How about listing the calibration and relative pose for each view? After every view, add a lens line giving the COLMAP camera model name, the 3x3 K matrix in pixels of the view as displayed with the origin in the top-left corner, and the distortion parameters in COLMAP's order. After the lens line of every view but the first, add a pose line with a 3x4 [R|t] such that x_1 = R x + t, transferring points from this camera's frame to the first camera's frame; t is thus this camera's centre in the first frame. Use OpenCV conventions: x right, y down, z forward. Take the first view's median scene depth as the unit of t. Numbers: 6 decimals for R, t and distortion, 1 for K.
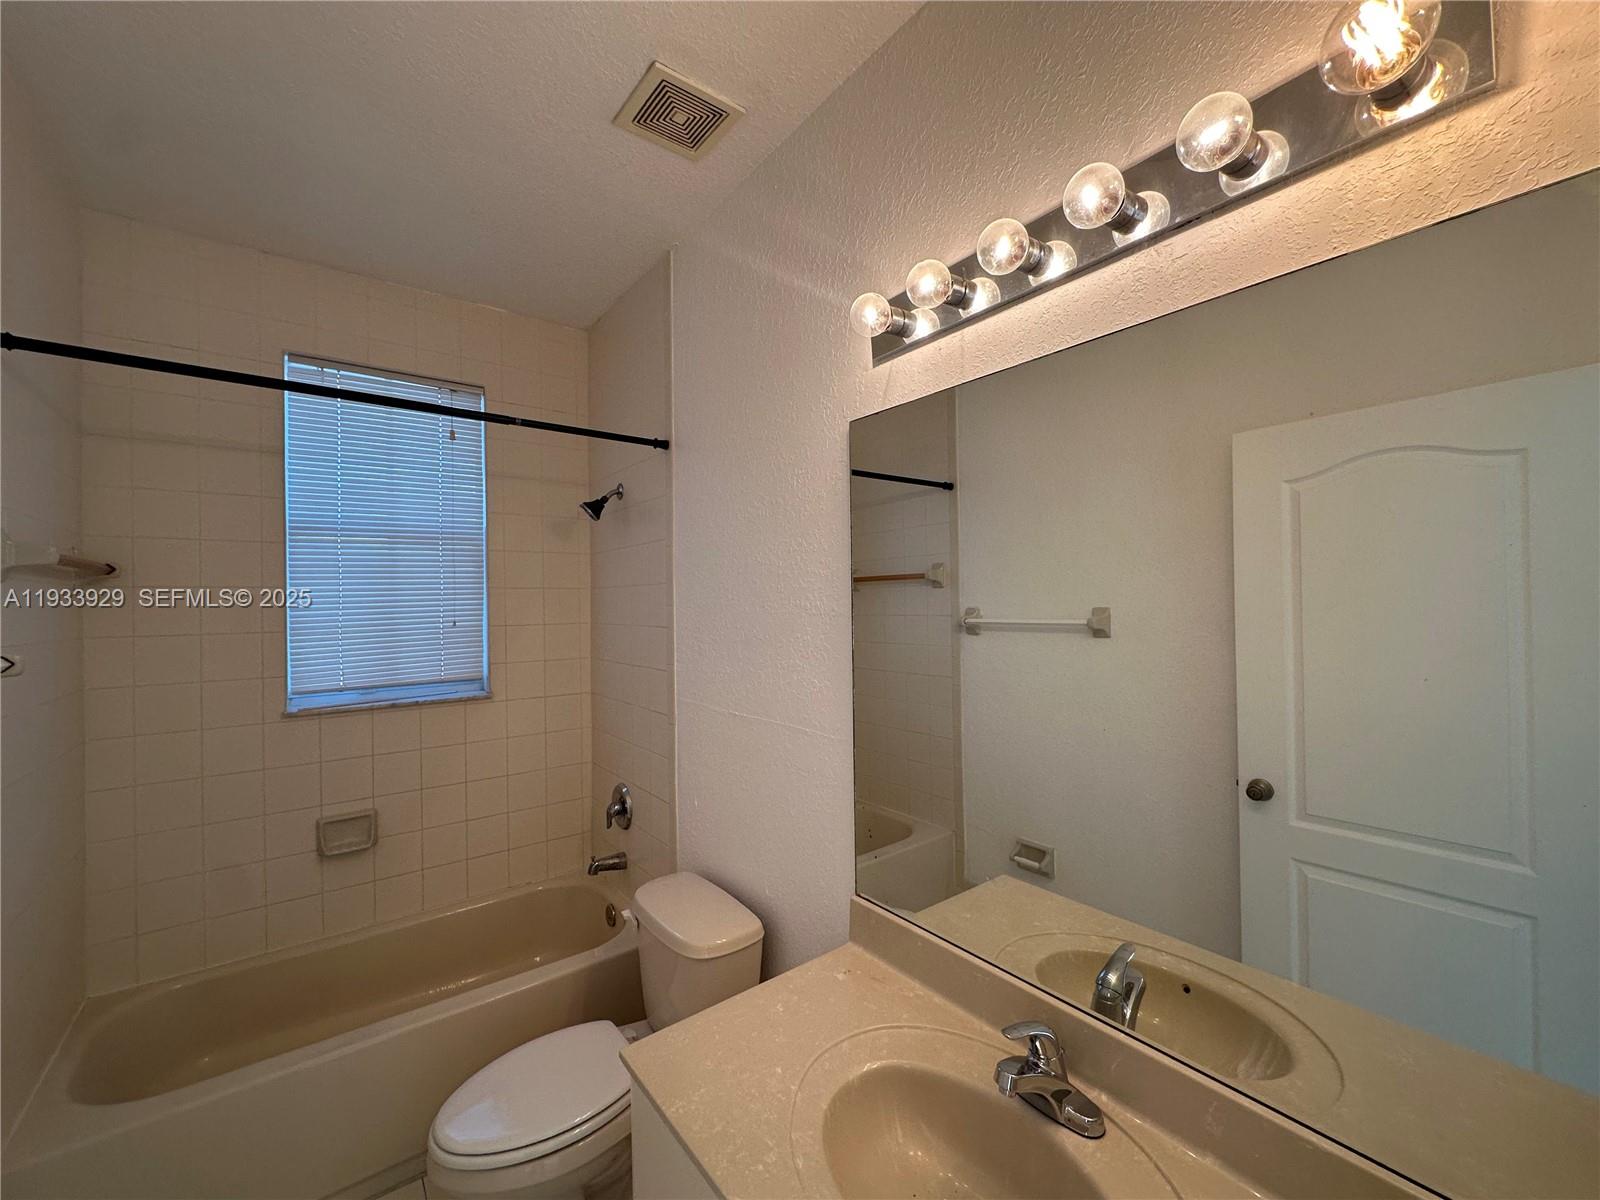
lens RADIAL K [[641.7, 0, 796.8], [0, 641.7, 598.0], [0, 0, 1]] dist [-0.001563, 0.002495]
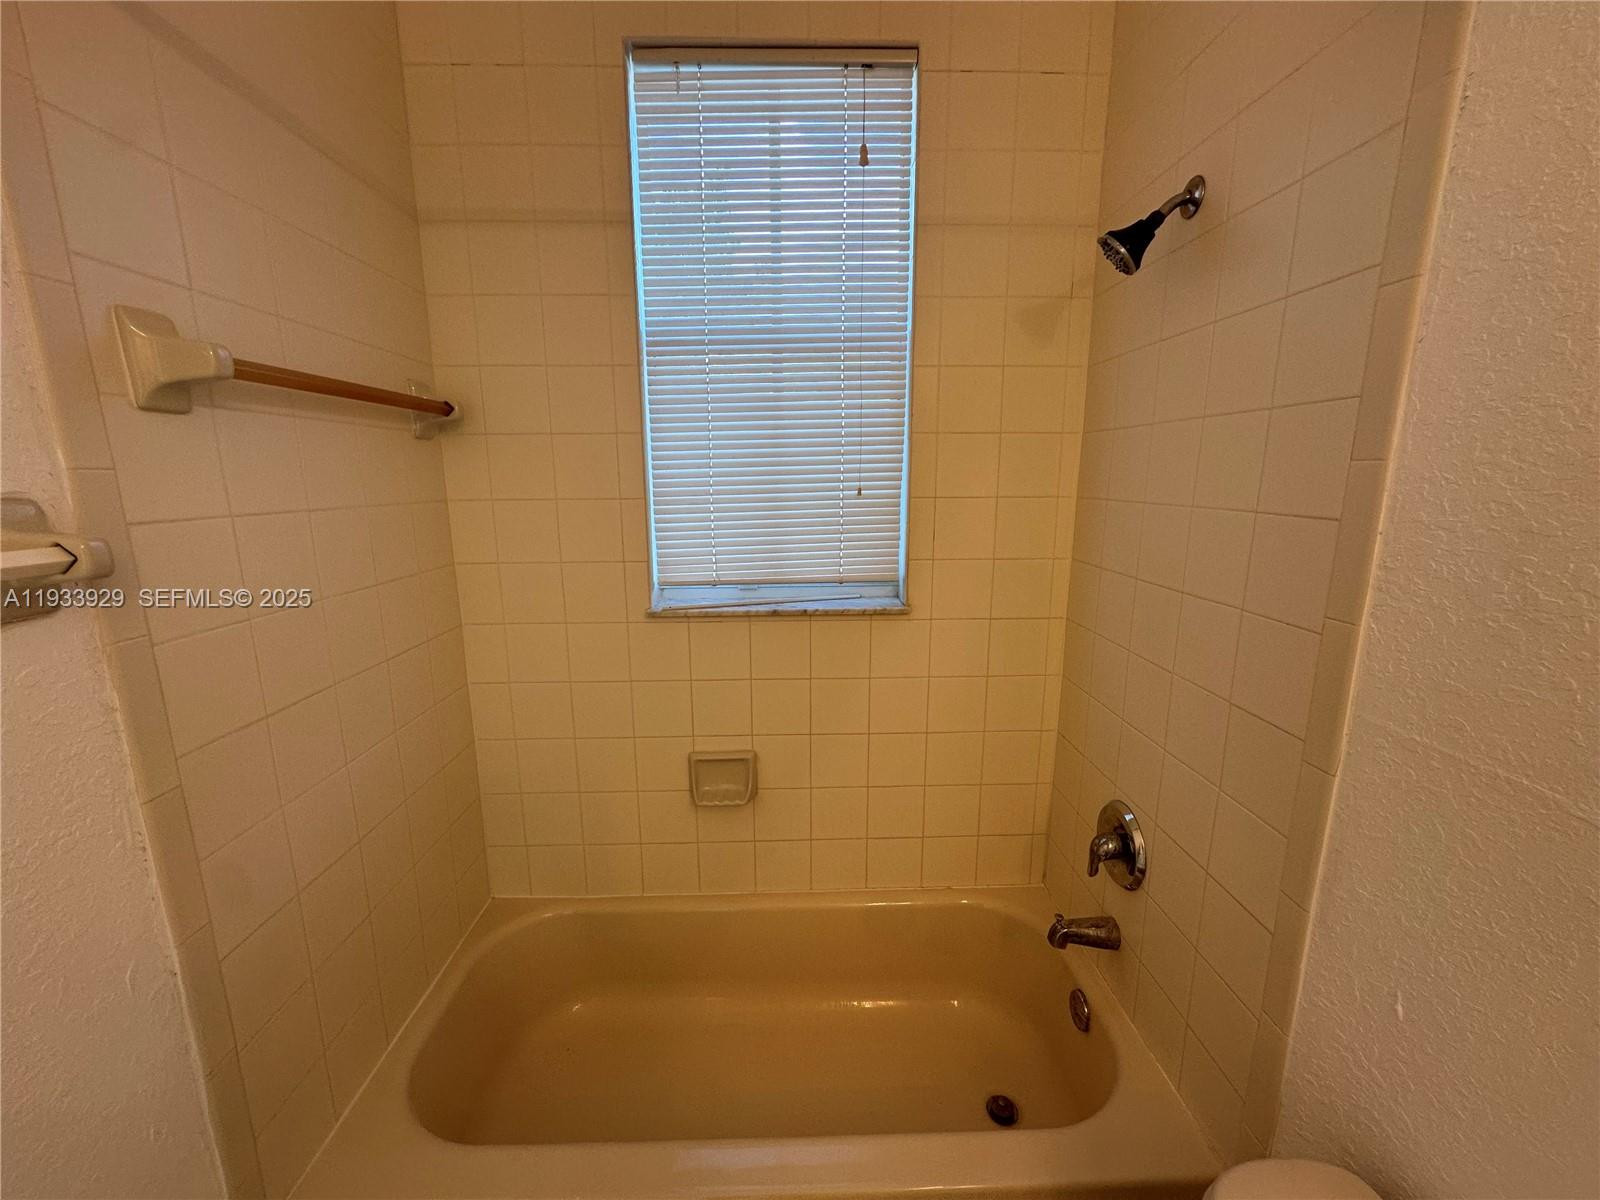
lens RADIAL K [[641.7, 0, 789.8], [0, 641.7, 603.9], [0, 0, 1]] dist [-0.001563, 0.002495]
pose [[0.800854, 0.128149, -0.584988, -0.215531], [0.000292, 0.976753, 0.214369, 0.012693], [0.598860, -0.171849, 0.782199, 0.468350]]
